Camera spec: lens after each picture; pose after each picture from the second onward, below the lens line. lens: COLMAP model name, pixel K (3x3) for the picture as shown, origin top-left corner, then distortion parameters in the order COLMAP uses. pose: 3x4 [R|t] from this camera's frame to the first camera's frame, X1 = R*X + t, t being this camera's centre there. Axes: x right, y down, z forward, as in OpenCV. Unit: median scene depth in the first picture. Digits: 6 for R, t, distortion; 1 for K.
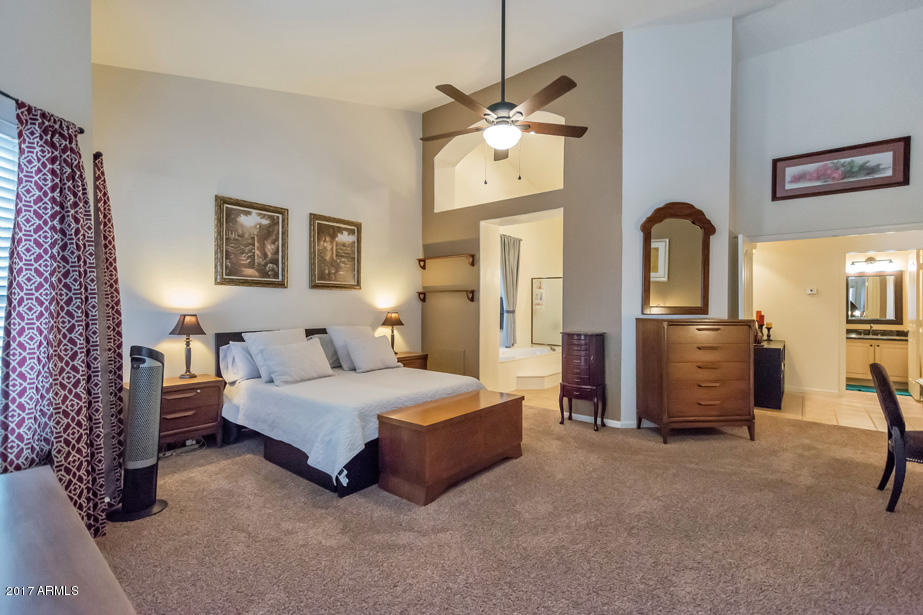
lens RADIAL K [[418.2, 0, 462.7], [0, 418.2, 303.2], [0, 0, 1]] dist [0.009680, 0.000383]
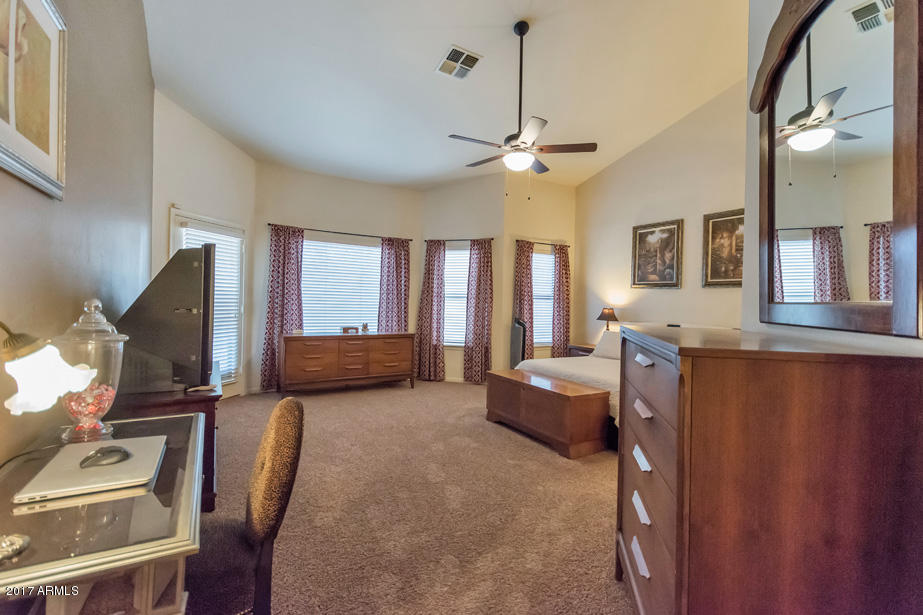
lens RADIAL K [[418.2, 0, 462.7], [0, 418.2, 303.2], [0, 0, 1]] dist [0.009680, 0.000383]
pose [[-0.350969, 0.002437, -0.936384, 0.858213], [-0.010624, 0.999922, 0.006585, 0.002898], [0.936327, 0.012259, -0.350916, 0.847536]]
